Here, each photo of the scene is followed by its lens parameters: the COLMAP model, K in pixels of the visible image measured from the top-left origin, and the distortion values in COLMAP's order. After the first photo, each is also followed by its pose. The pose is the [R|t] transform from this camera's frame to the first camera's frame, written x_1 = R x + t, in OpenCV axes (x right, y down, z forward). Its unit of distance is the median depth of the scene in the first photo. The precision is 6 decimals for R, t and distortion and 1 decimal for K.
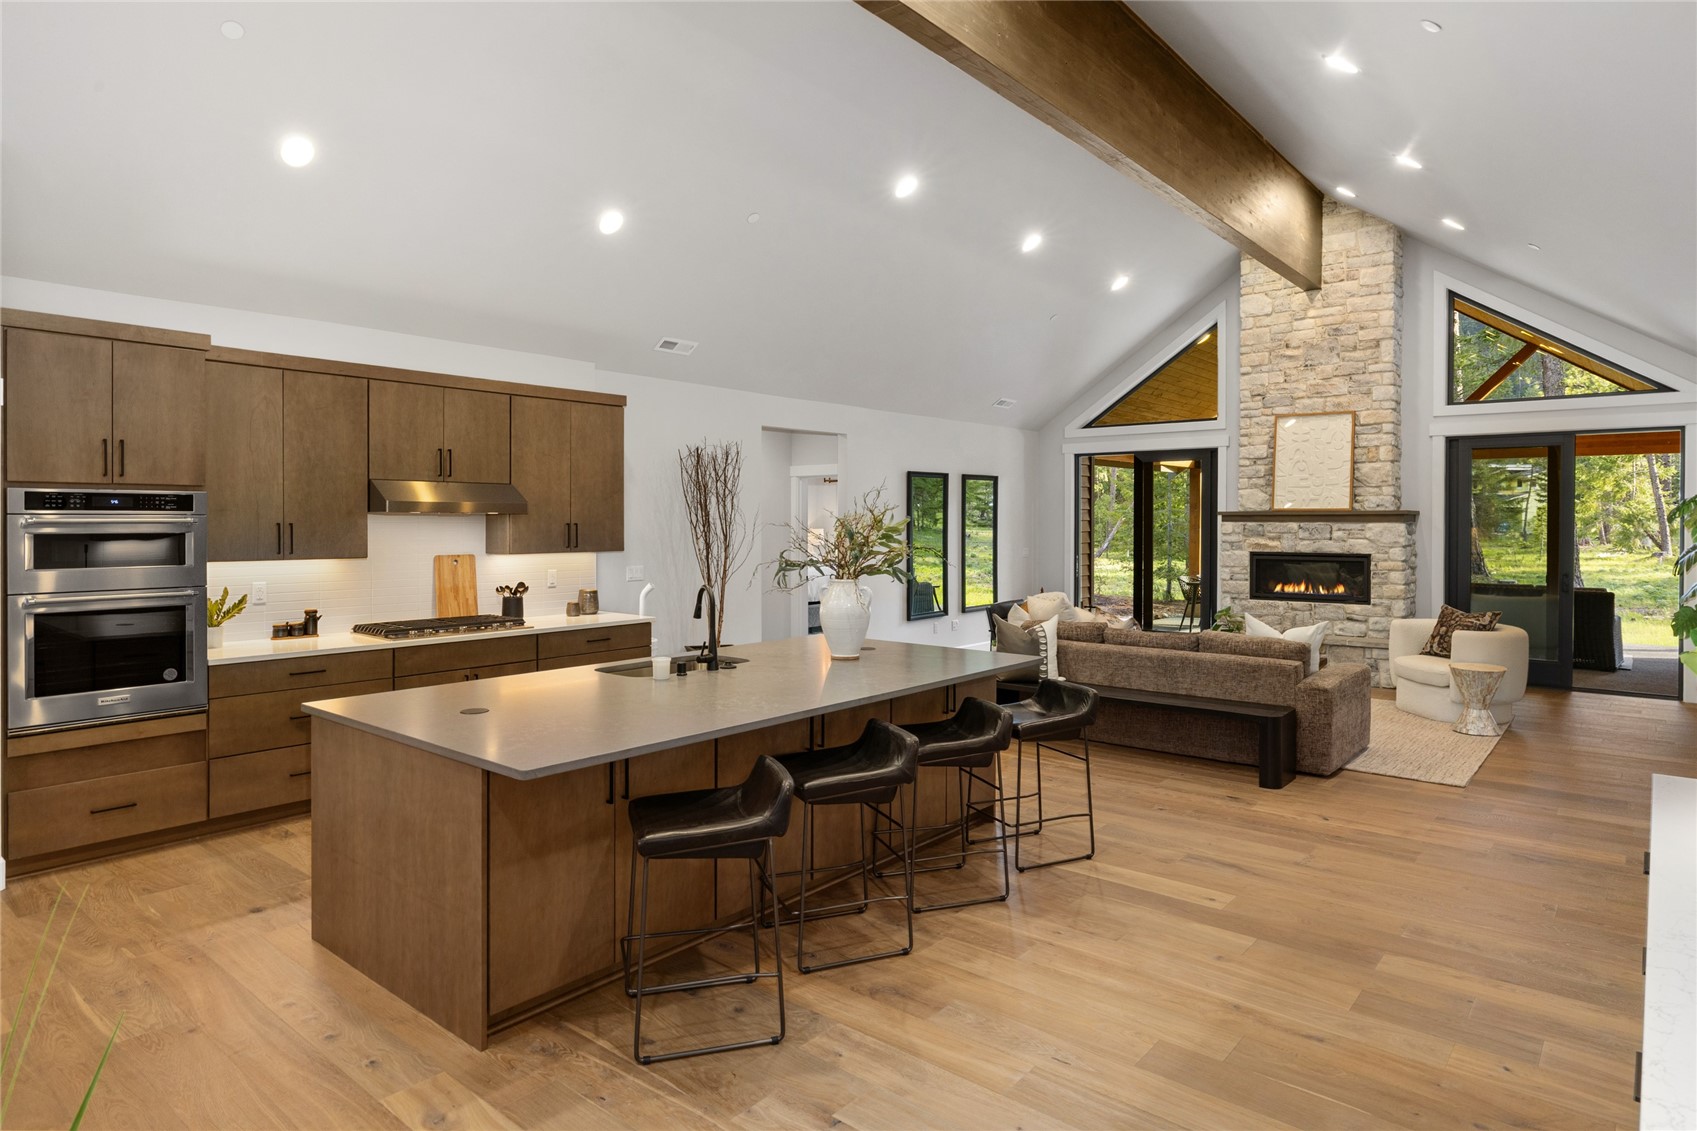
lens RADIAL K [[966.1, 0, 844.8], [0, 966.1, 530.0], [0, 0, 1]] dist [0.001719, 0.001232]
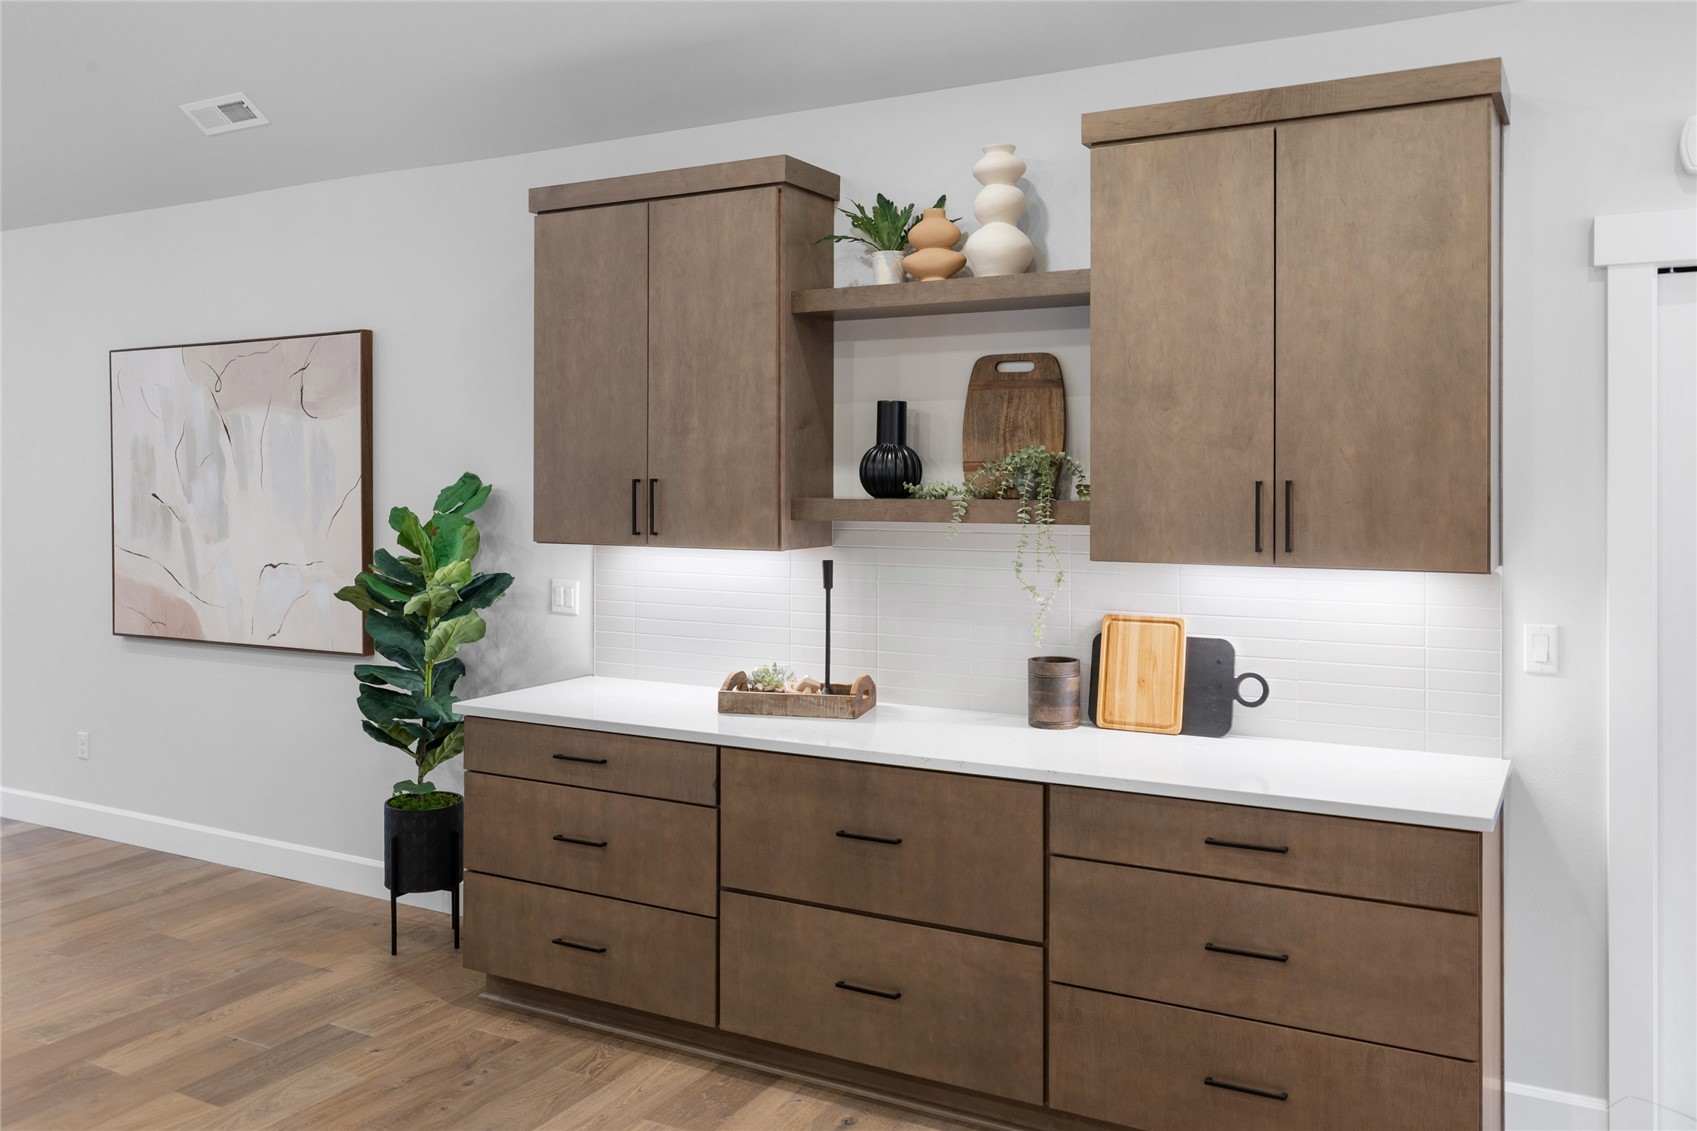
lens RADIAL K [[1390.1, 0, 802.7], [0, 1390.1, 466.6], [0, 0, 1]] dist [-0.005663, 0.023089]
pose [[-0.172738, 0.002857, 0.984964, -0.219649], [0.008813, 0.999960, -0.001355, -0.003266], [-0.984928, 0.008447, -0.172756, 0.243746]]
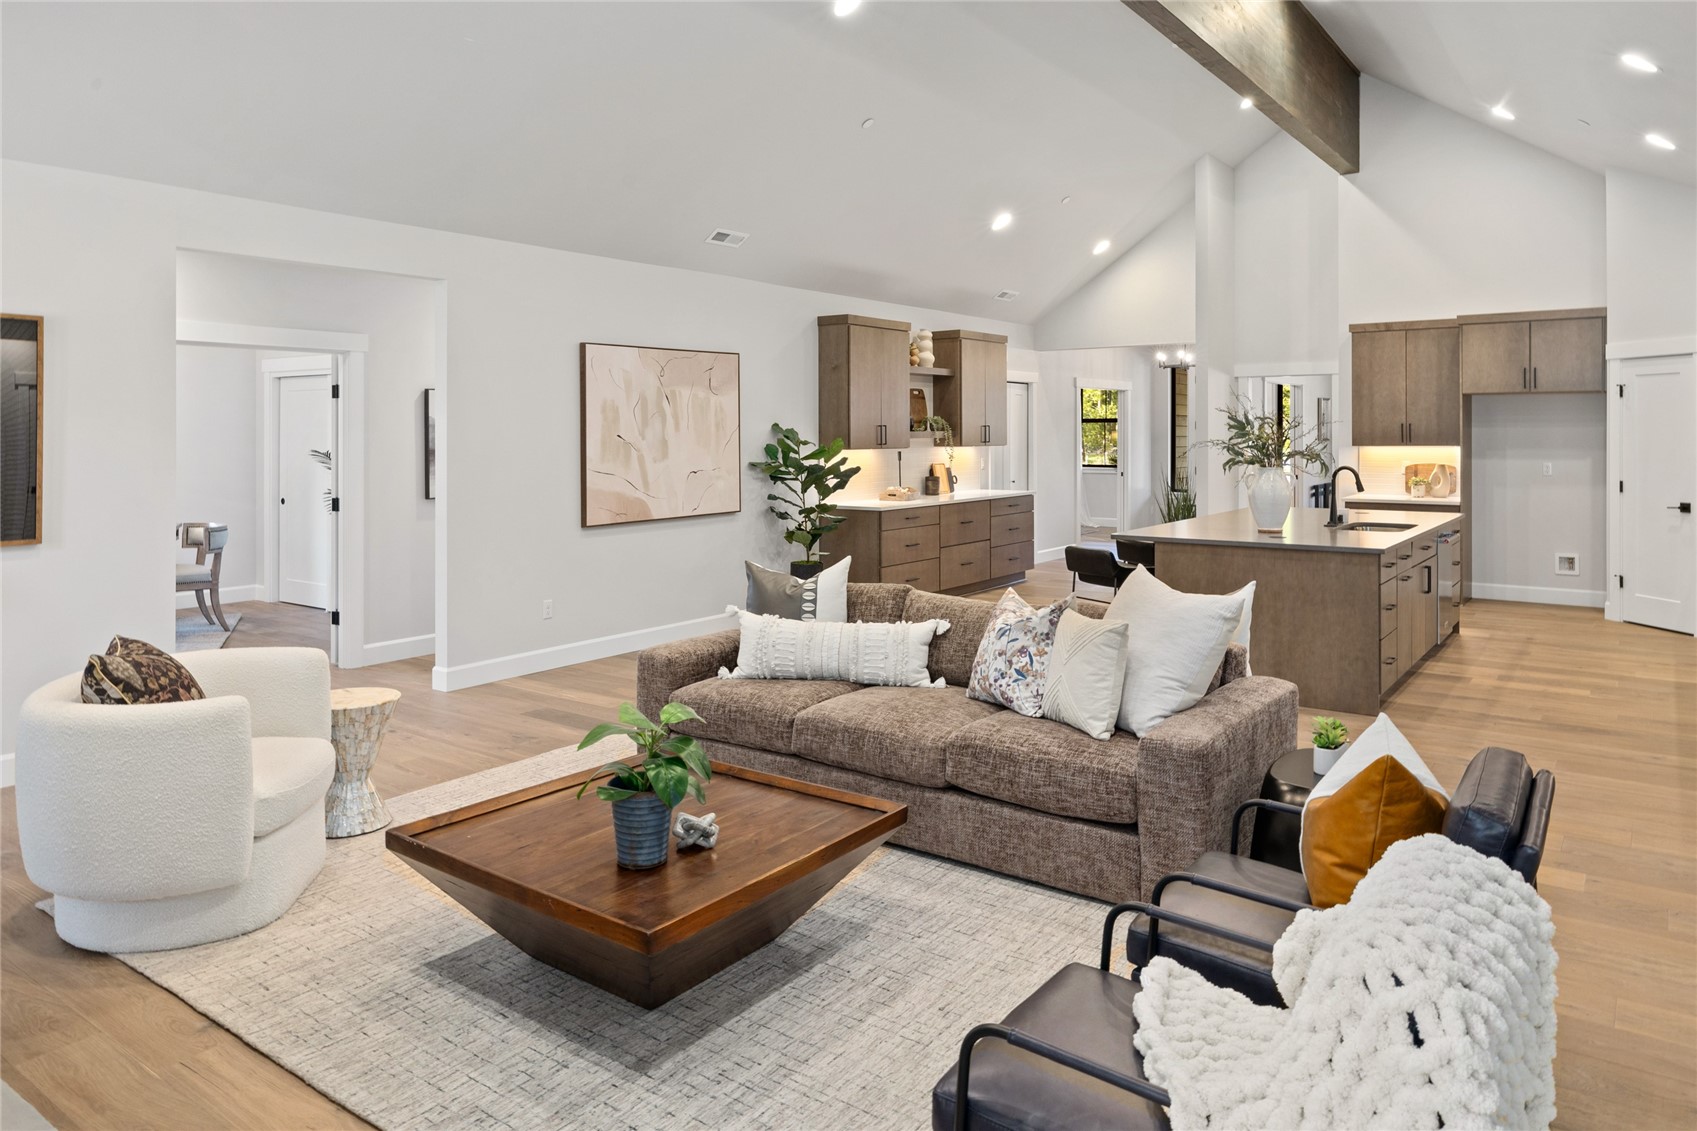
lens RADIAL K [[1096.4, 0, 836.1], [0, 1096.4, 436.8], [0, 0, 1]] dist [-0.005434, 0.015697]
pose [[-0.998181, 0.003325, -0.060191, 0.329295], [0.002524, 0.999907, 0.013369, -0.003419], [0.060229, 0.013193, -0.998097, 1.217575]]
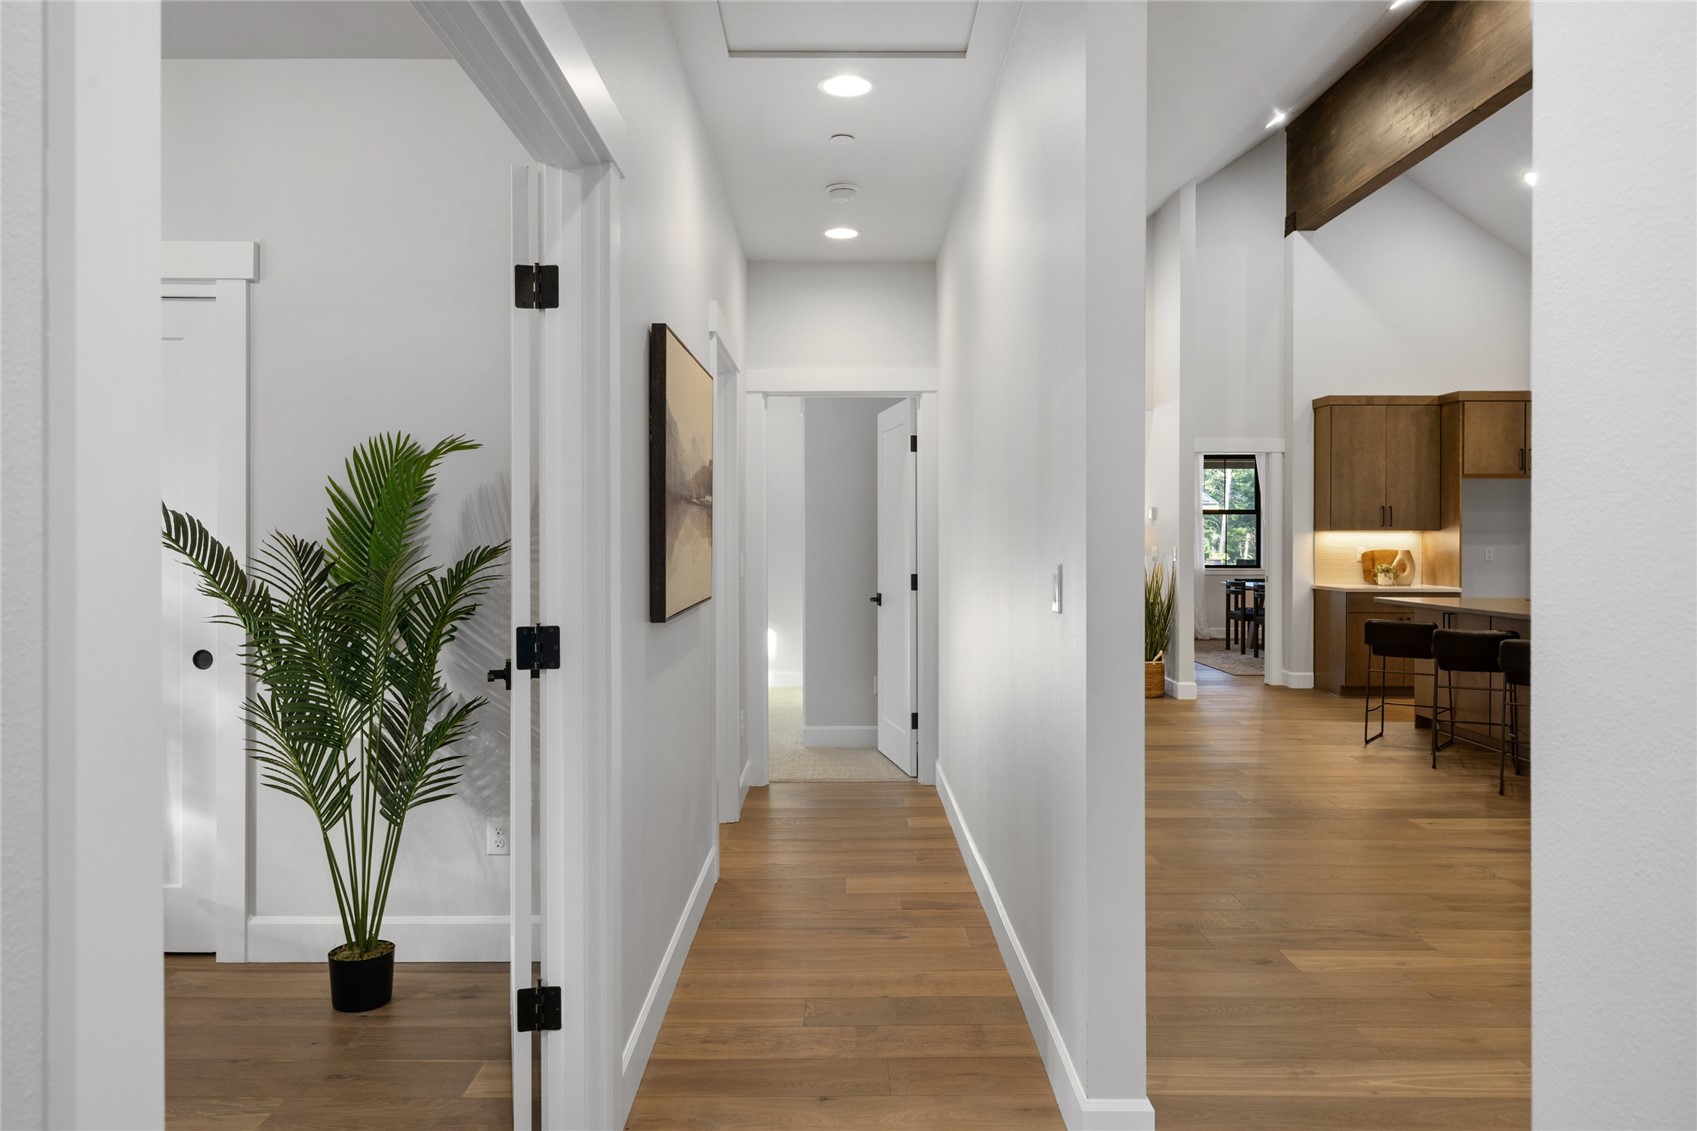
lens RADIAL K [[1143.7, 0, 833.6], [0, 1143.7, 549.9], [0, 0, 1]] dist [-0.000570, -0.001032]
pose [[-0.766214, 0.002889, -0.642579, 0.737627], [-0.008131, 0.999866, 0.014191, 0.027066], [0.642534, 0.016098, -0.766088, 0.666905]]
